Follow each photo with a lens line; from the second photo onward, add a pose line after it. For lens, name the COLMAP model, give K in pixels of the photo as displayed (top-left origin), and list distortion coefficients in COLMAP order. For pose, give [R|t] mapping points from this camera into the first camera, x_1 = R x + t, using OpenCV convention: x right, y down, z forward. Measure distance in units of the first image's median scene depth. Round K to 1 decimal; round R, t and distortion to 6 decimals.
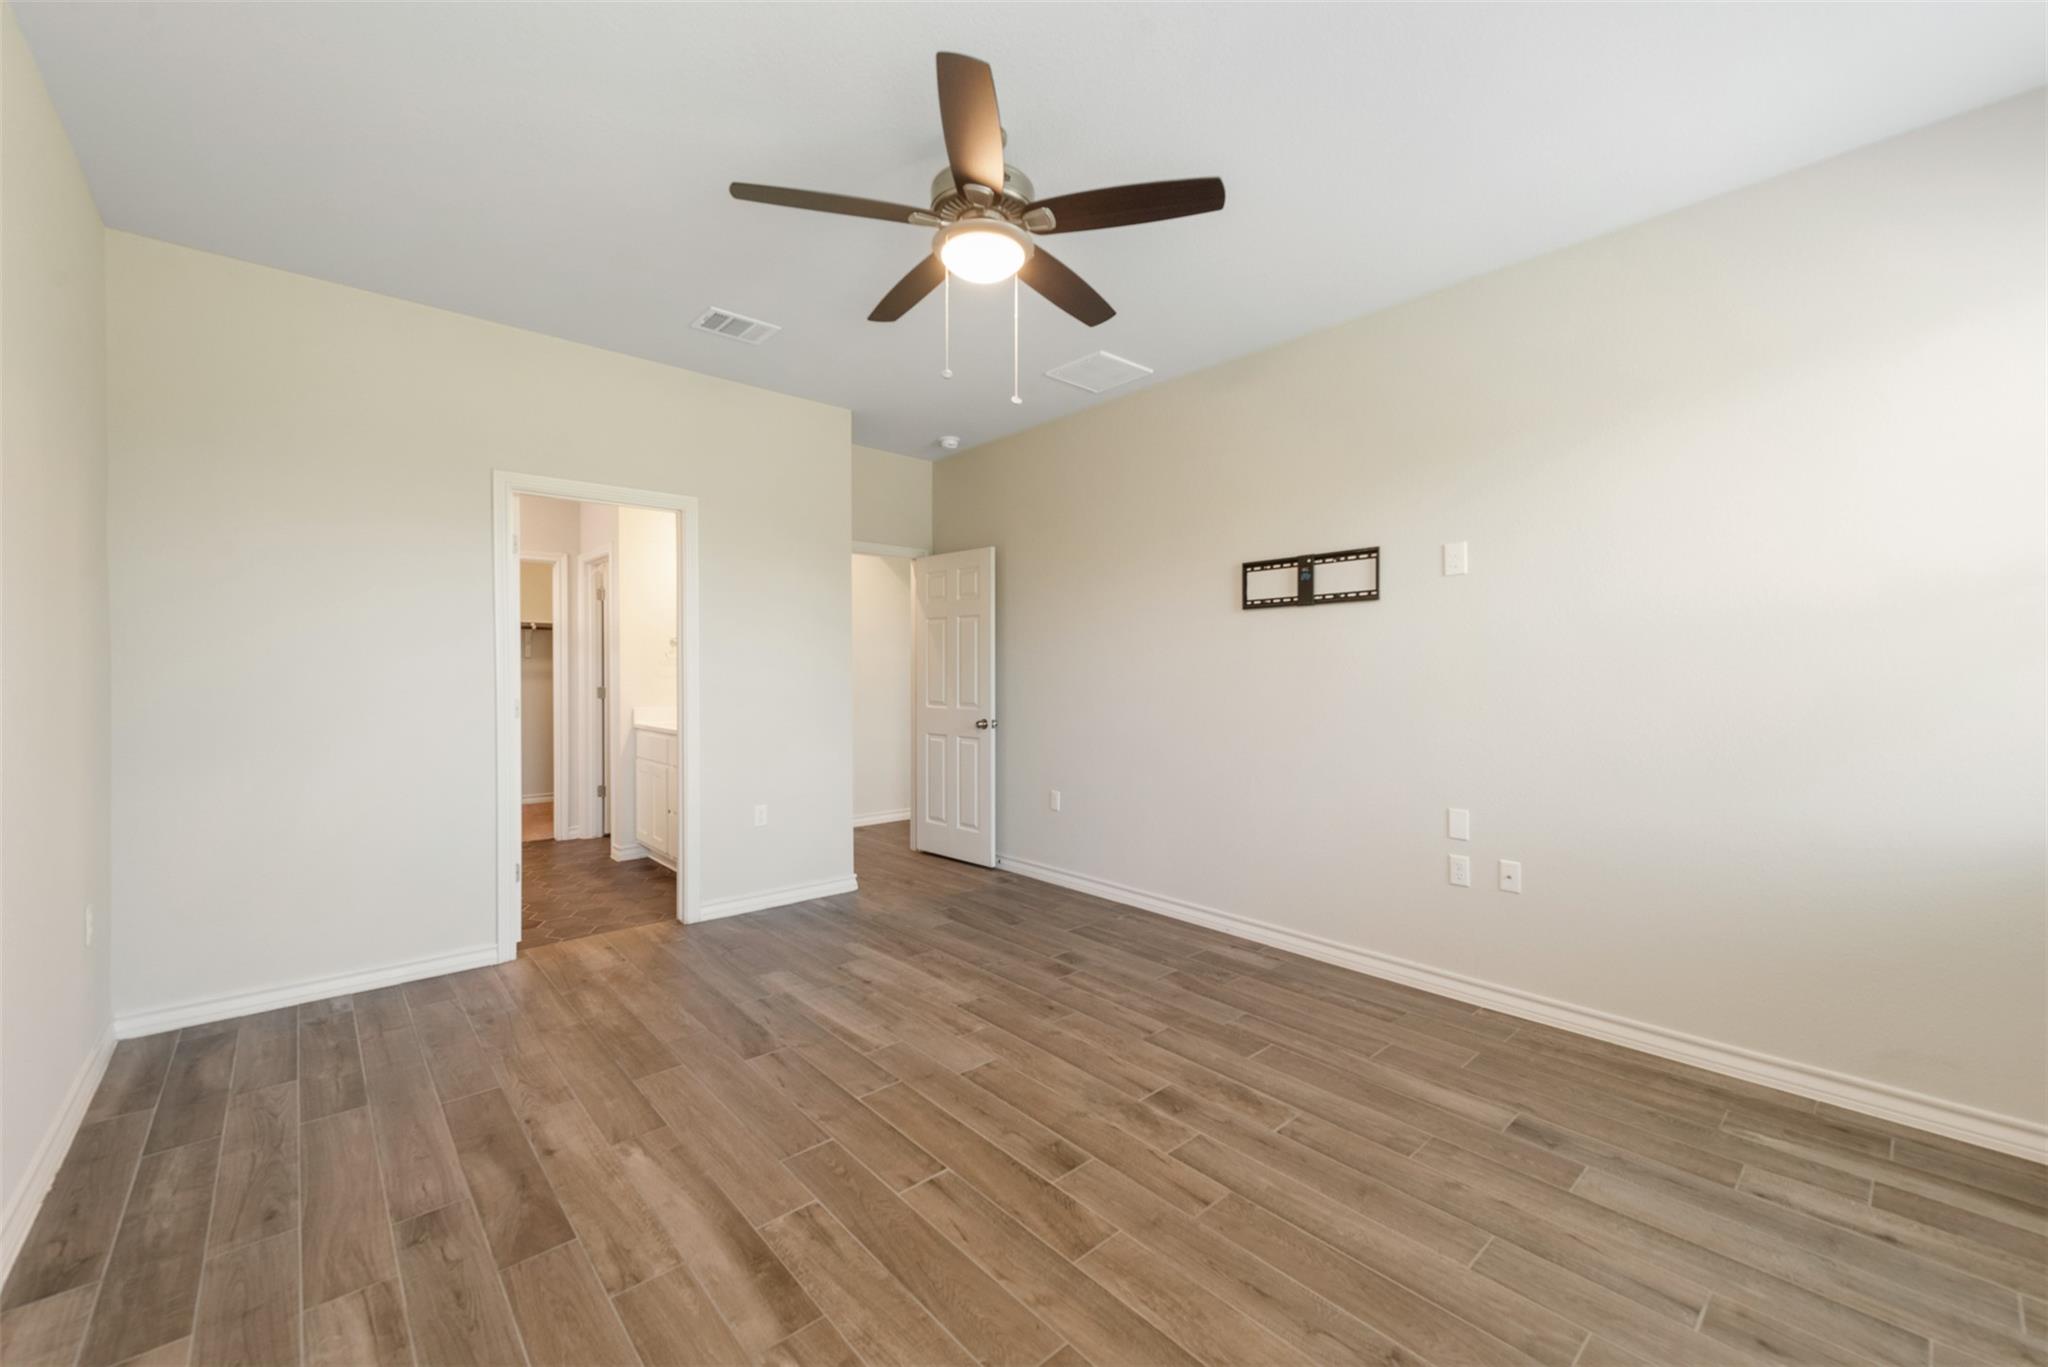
lens RADIAL K [[809.7, 0, 1022.6], [0, 809.7, 661.4], [0, 0, 1]] dist [0.012469, -0.004088]
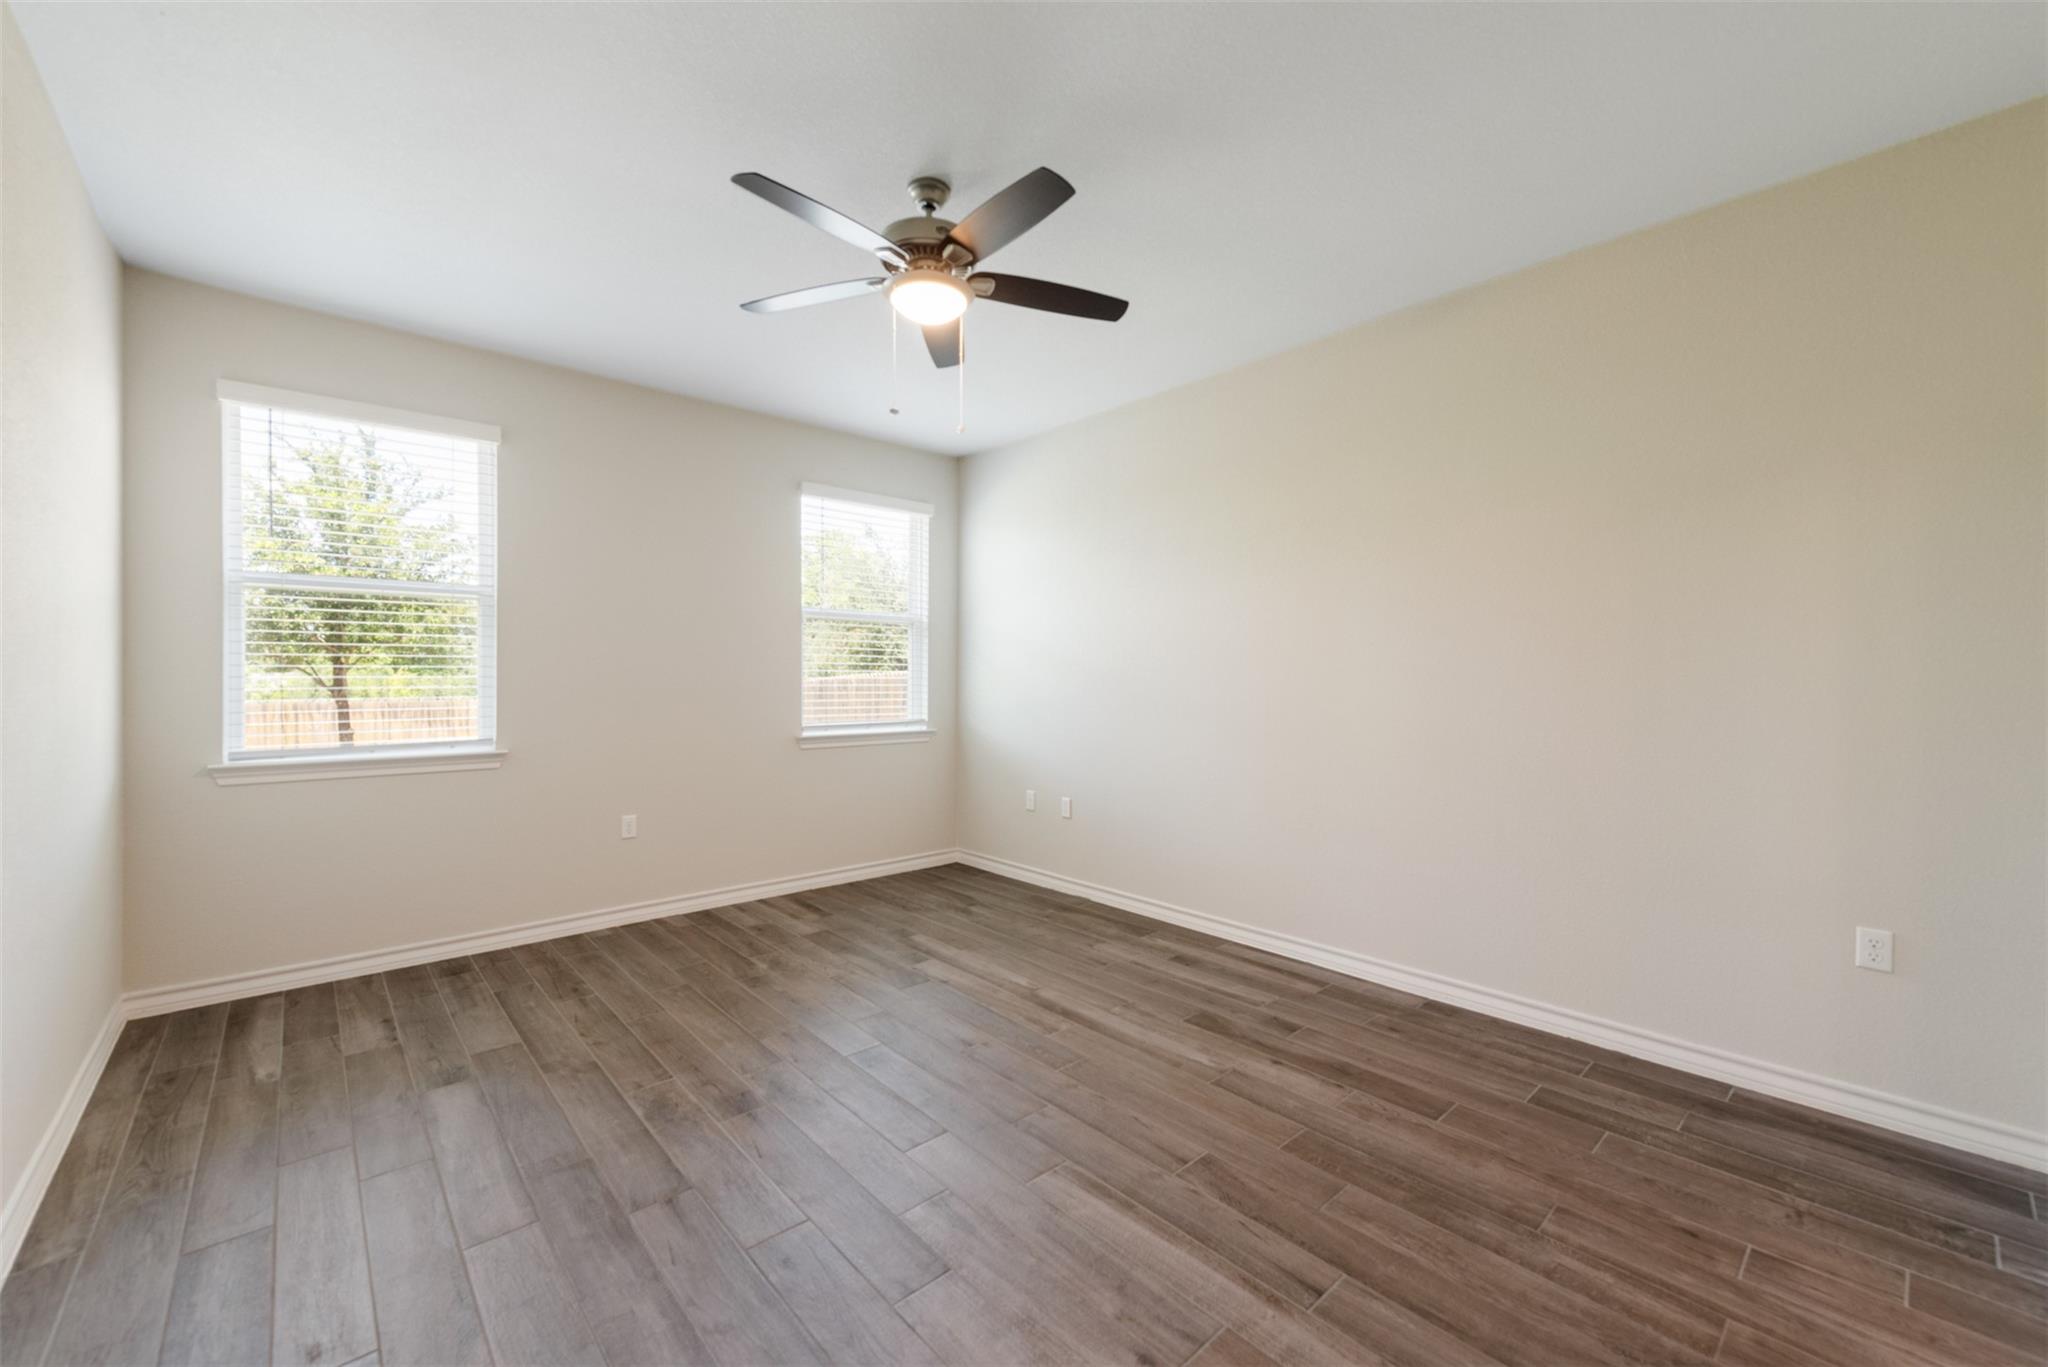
lens RADIAL K [[809.7, 0, 1026.7], [0, 809.7, 685.9], [0, 0, 1]] dist [0.012469, -0.004088]
pose [[-0.999977, -0.002583, -0.006206, -0.169739], [-0.002553, 0.999985, -0.004826, 0.027559], [0.006219, -0.004810, -0.999969, 2.043923]]
